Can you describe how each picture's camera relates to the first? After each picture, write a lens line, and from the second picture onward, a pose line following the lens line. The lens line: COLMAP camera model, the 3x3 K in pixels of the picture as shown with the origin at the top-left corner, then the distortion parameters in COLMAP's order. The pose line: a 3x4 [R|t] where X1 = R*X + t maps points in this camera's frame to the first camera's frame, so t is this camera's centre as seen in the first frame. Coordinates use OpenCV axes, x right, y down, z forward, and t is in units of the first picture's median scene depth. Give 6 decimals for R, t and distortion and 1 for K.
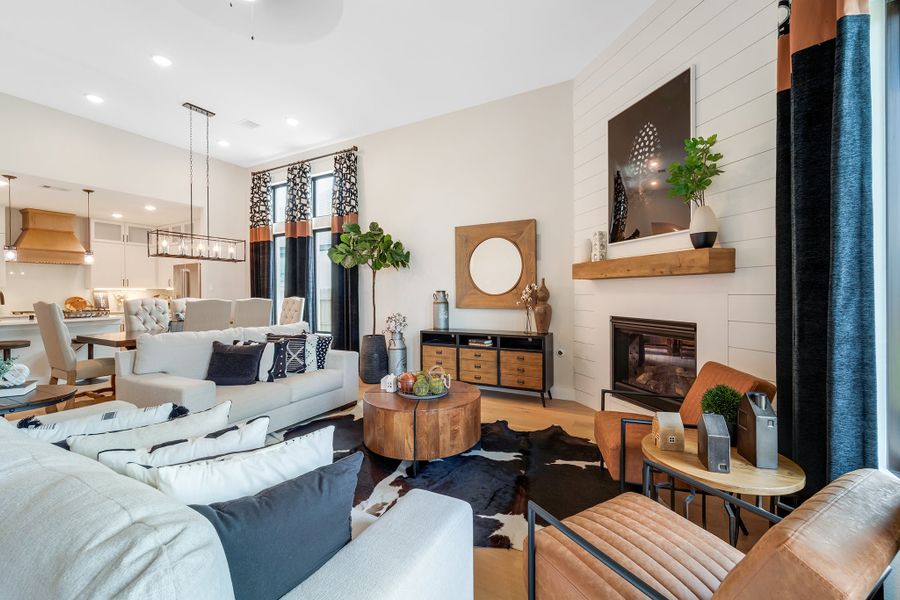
lens RADIAL K [[370.1, 0, 453.2], [0, 370.1, 293.1], [0, 0, 1]] dist [-0.001388, -0.000435]
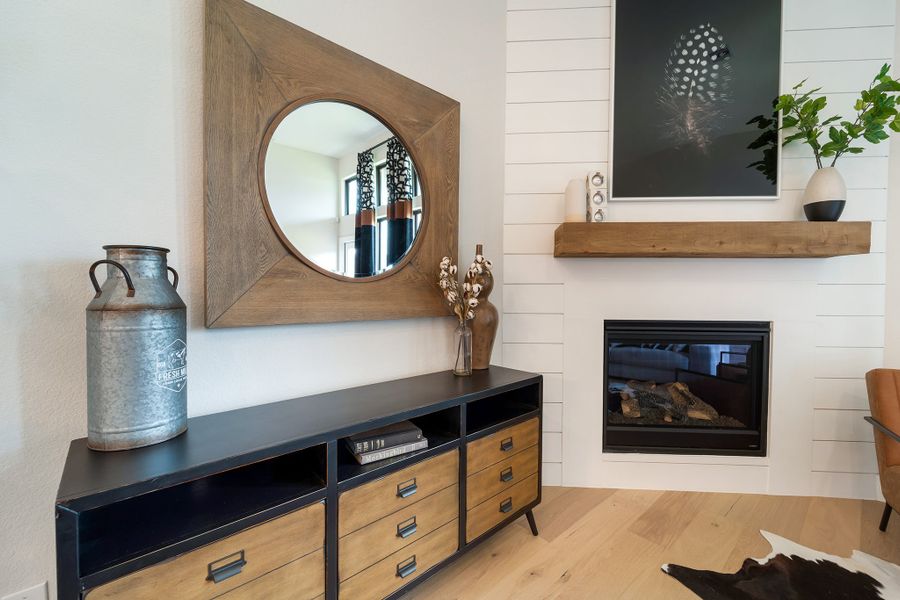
lens RADIAL K [[366.2, 0, 451.1], [0, 366.2, 301.9], [0, 0, 1]] dist [-0.000623, -0.000733]
pose [[0.343711, -0.013006, 0.938985, -0.218770], [-0.006152, 0.999851, 0.016101, 0.025583], [-0.939055, -0.011311, 0.343580, 1.050659]]
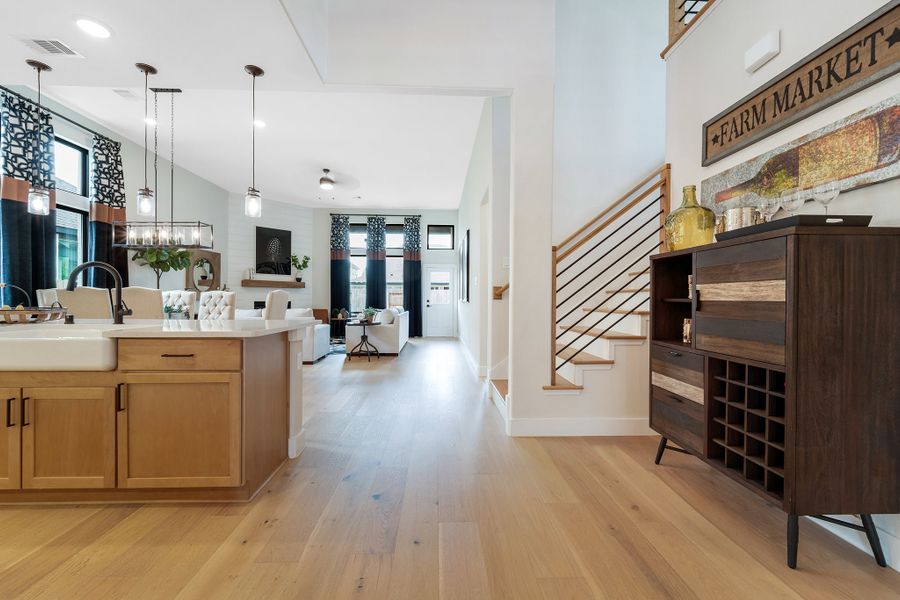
lens RADIAL K [[368.2, 0, 450.0], [0, 368.2, 300.0], [0, 0, 1]] dist [-0.000864, -0.000352]
pose [[-0.509650, 0.001379, 0.860381, -2.516891], [-0.001796, 0.999995, -0.002667, 0.057205], [-0.860380, -0.002905, -0.509645, 1.154472]]
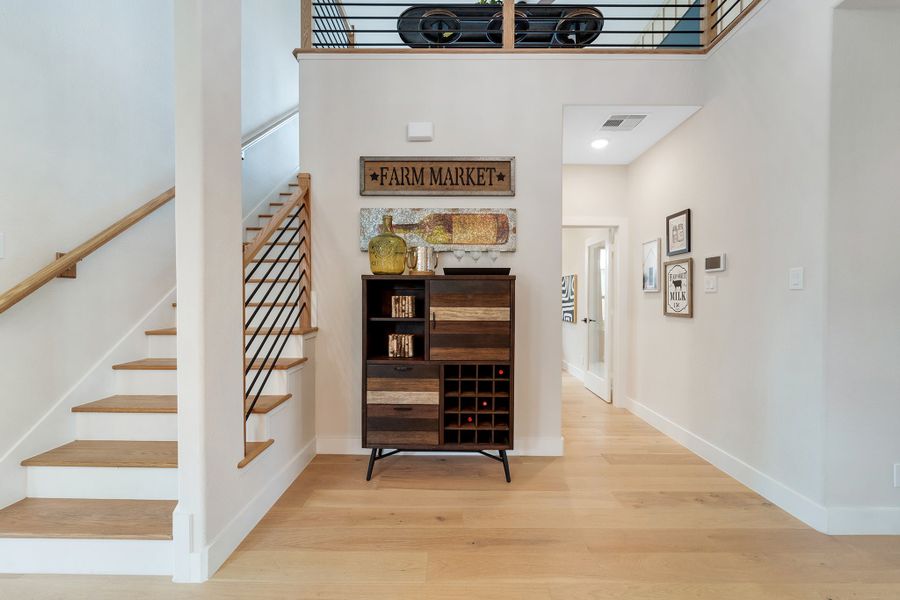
lens RADIAL K [[366.2, 0, 451.1], [0, 366.2, 301.9], [0, 0, 1]] dist [-0.000623, -0.000733]
pose [[-0.880065, 0.011903, -0.474704, -1.939983], [0.004258, 0.999843, 0.017176, 0.010669], [0.474834, 0.013095, -0.879978, 1.153321]]
